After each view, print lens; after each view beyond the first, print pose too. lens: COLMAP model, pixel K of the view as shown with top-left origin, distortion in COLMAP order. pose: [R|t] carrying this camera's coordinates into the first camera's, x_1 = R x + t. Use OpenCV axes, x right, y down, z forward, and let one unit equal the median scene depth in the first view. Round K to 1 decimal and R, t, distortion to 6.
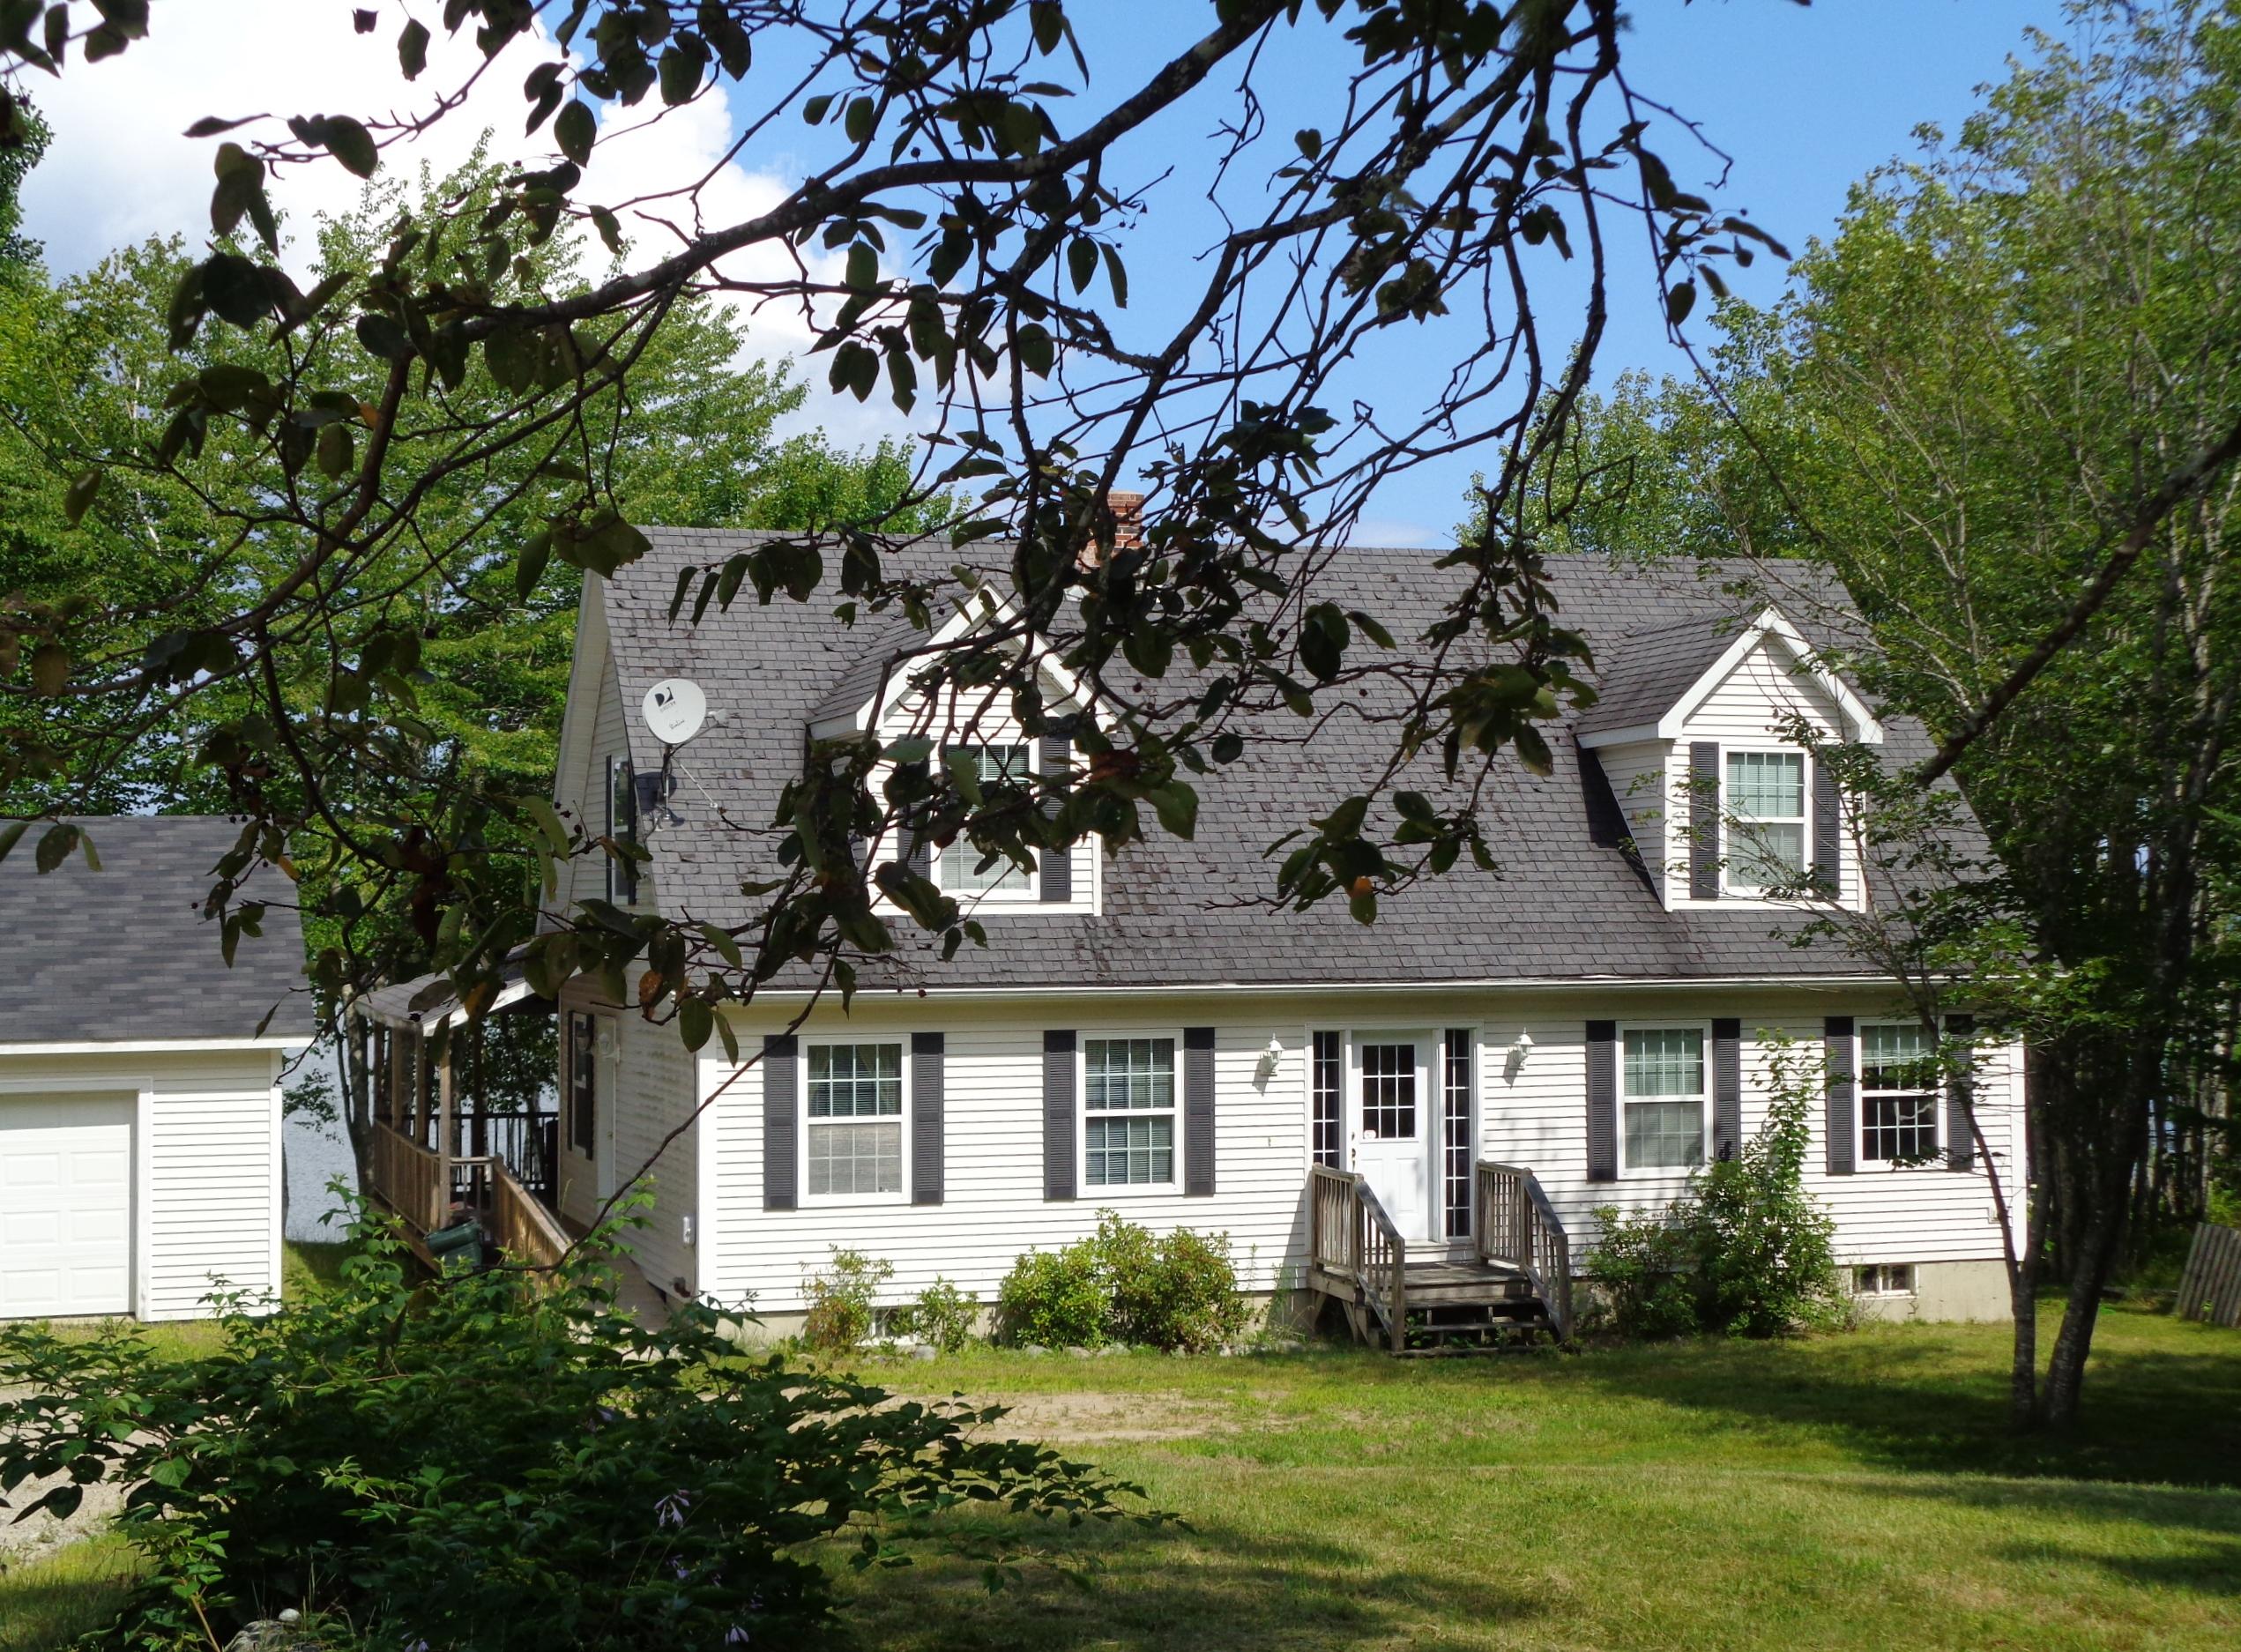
lens RADIAL K [[3528.8, 0, 1120.5], [0, 3528.8, 826.0], [0, 0, 1]] dist [0.004024, 0.048859]
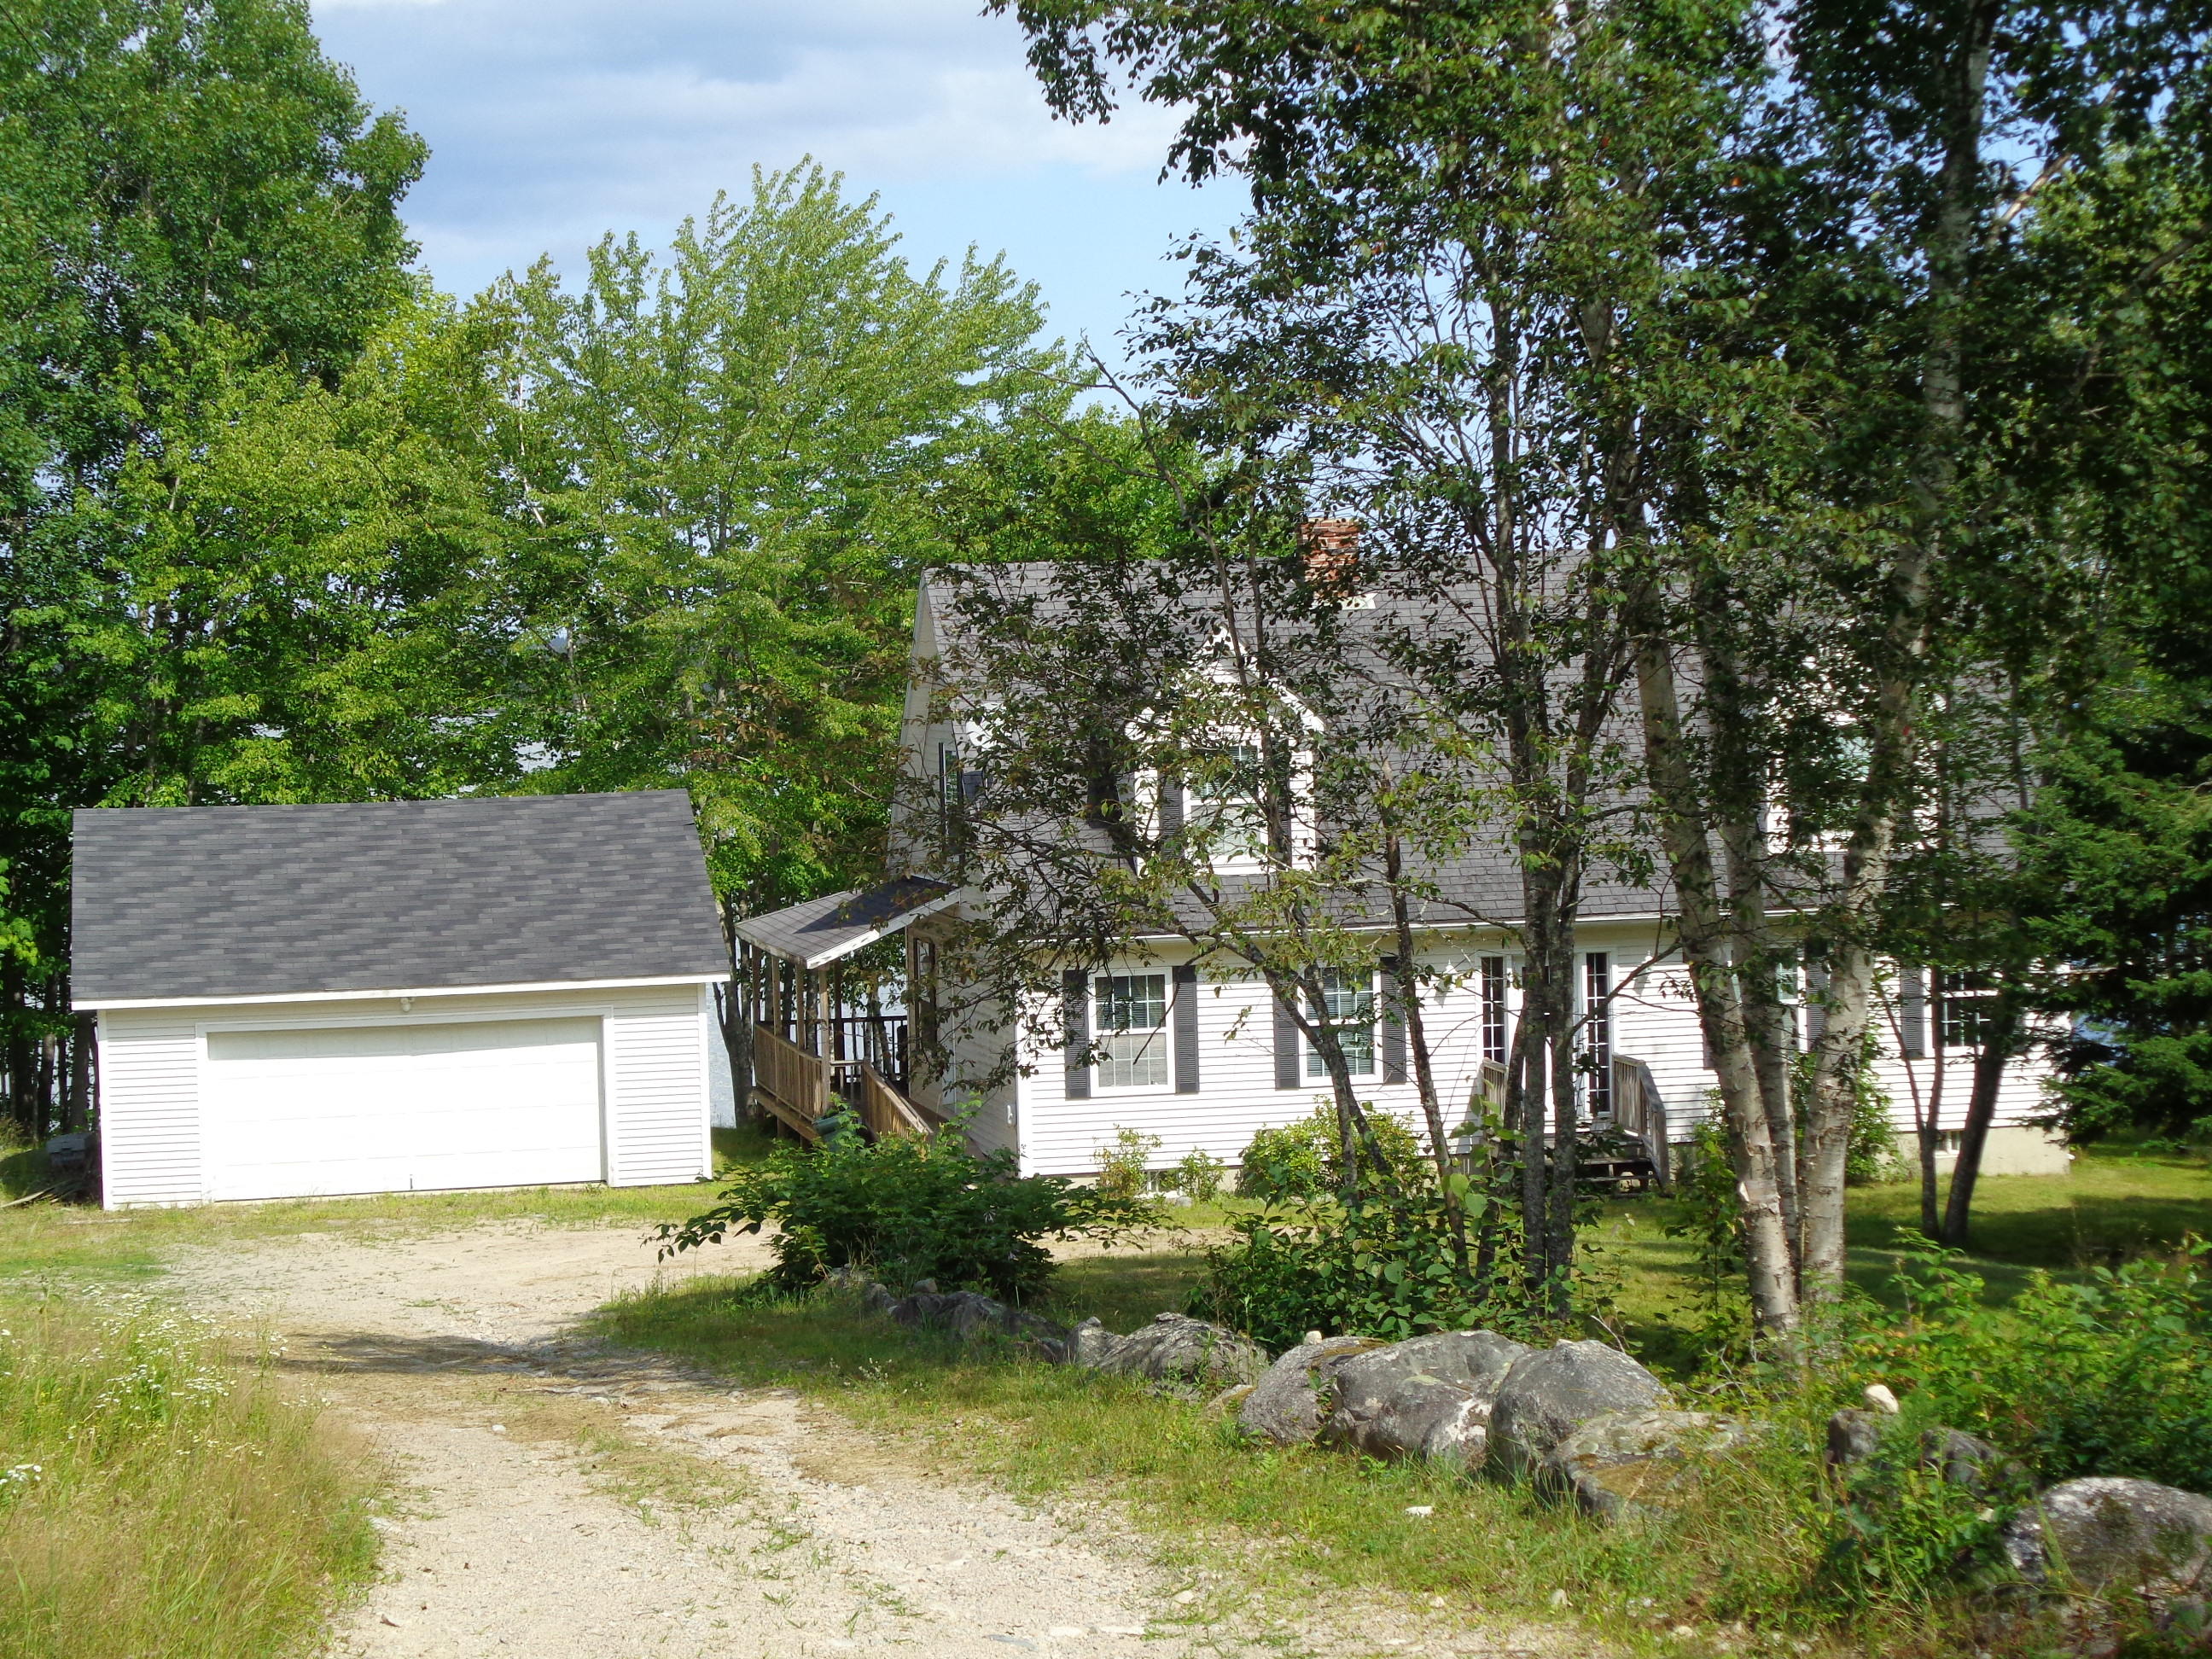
lens RADIAL K [[4820.5, 0, 1106.0], [0, 4820.5, 829.5], [0, 0, 1]] dist [0.012565, 0.023684]
pose [[0.994283, -0.018084, -0.105233, 0.108147], [0.024151, 0.998101, 0.056672, -0.096445], [0.104008, -0.058889, 0.992832, -0.808122]]
